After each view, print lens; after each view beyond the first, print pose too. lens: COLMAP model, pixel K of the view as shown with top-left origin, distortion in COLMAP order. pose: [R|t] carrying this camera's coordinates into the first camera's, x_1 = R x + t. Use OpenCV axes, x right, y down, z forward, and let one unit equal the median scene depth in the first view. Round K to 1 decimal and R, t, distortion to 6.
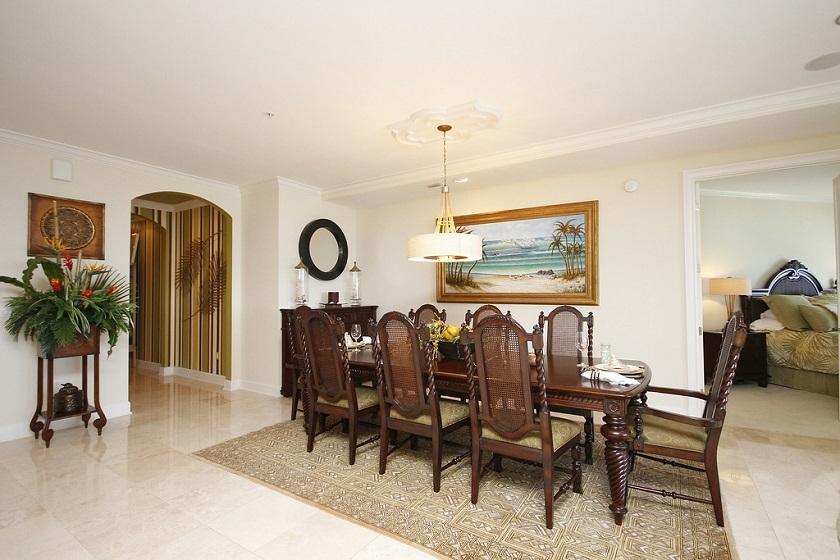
lens RADIAL K [[386.6, 0, 420.0], [0, 386.6, 280.0], [0, 0, 1]] dist [0.002269, -0.009486]
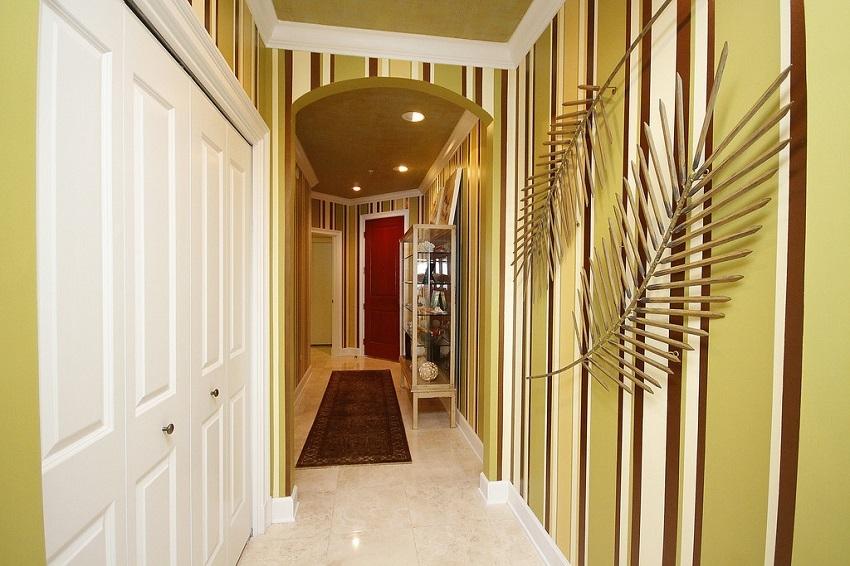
lens RADIAL K [[397.3, 0, 425.0], [0, 397.3, 283.0], [0, 0, 1]] dist [-0.000178, -0.000008]
pose [[0.658581, 0.022086, -0.752185, -0.631473], [0.007569, 0.999324, 0.035969, 0.022712], [0.752471, -0.029382, 0.657969, 1.070089]]
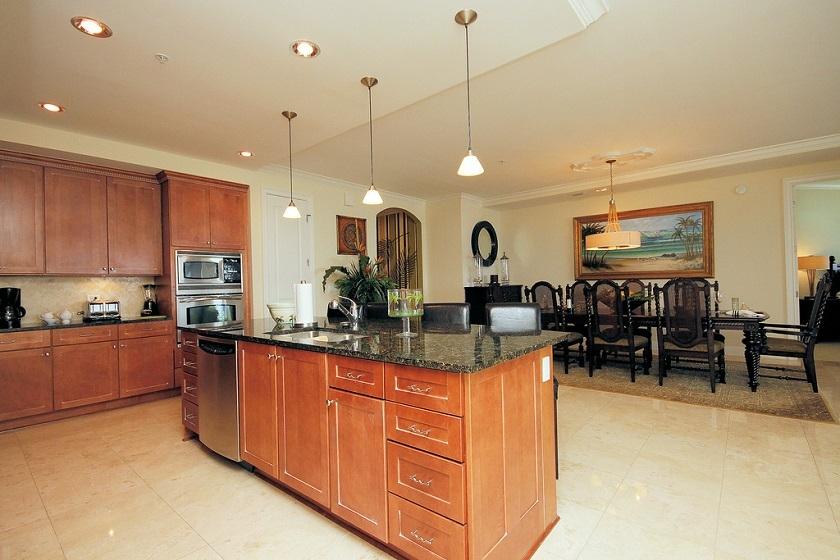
lens RADIAL K [[384.5, 0, 420.0], [0, 384.5, 280.0], [0, 0, 1]] dist [0.004277, -0.008518]
pose [[0.991520, -0.021358, -0.128188, -0.413865], [0.024555, 0.999424, 0.023415, 0.015130], [0.127614, -0.026364, 0.991473, -0.504342]]
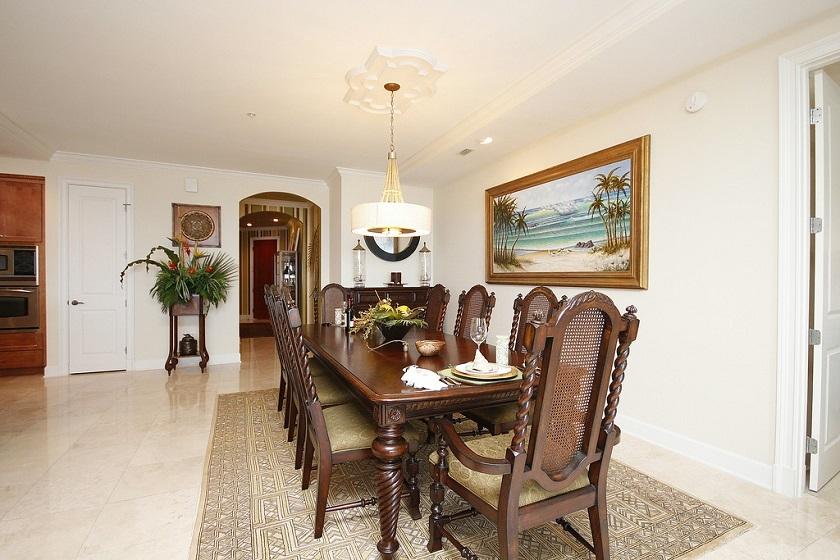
lens RADIAL K [[386.6, 0, 420.0], [0, 386.6, 280.0], [0, 0, 1]] dist [0.002269, -0.009486]
pose [[0.846574, 0.010345, -0.532170, 0.506969], [0.008440, 0.999425, 0.032854, 0.024103], [0.532204, -0.032305, 0.846000, 0.215111]]
